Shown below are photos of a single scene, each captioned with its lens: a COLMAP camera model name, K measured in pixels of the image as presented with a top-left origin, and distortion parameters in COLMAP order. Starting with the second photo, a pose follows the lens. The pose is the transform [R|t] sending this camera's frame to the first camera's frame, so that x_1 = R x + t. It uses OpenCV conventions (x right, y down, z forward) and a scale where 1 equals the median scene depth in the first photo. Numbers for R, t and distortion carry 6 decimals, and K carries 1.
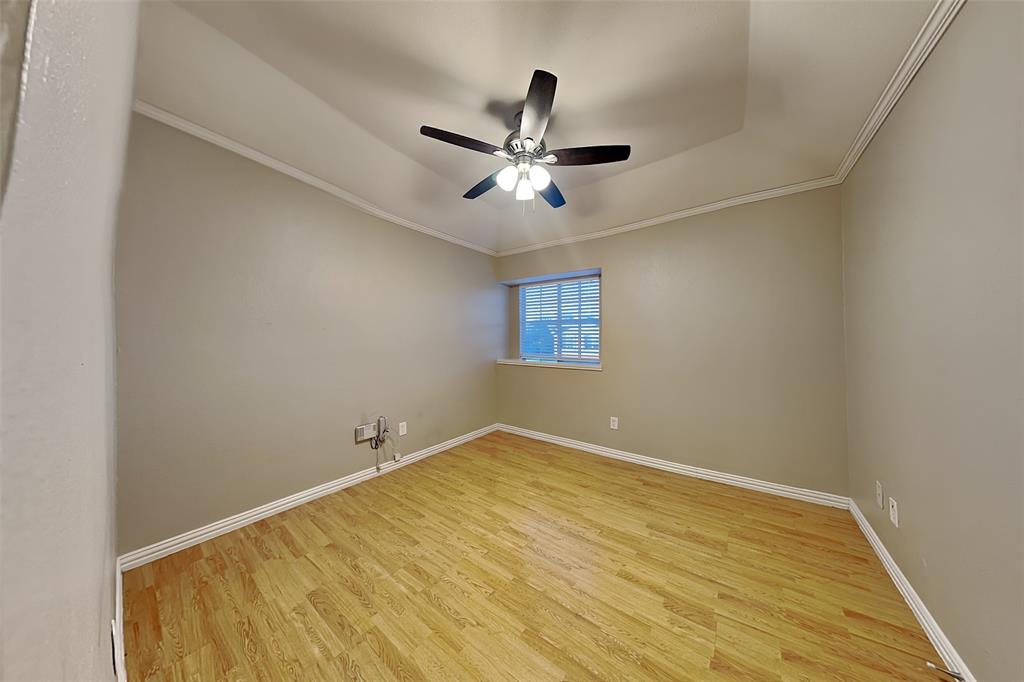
lens RADIAL K [[304.3, 0, 509.2], [0, 304.3, 348.2], [0, 0, 1]] dist [0.000181, 0.000029]
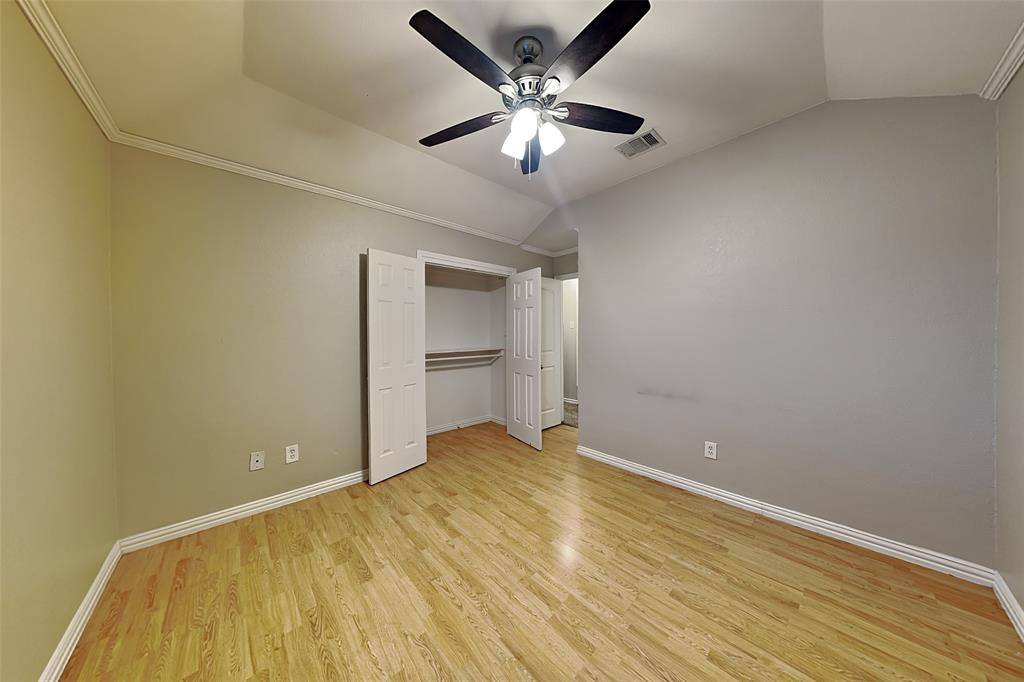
lens RADIAL K [[304.3, 0, 509.2], [0, 304.3, 348.2], [0, 0, 1]] dist [0.000181, 0.000029]
pose [[-0.983951, 0.009433, 0.178189, -0.039532], [0.021505, 0.997592, 0.065938, -0.049330], [-0.177137, 0.068712, -0.981785, 1.866443]]
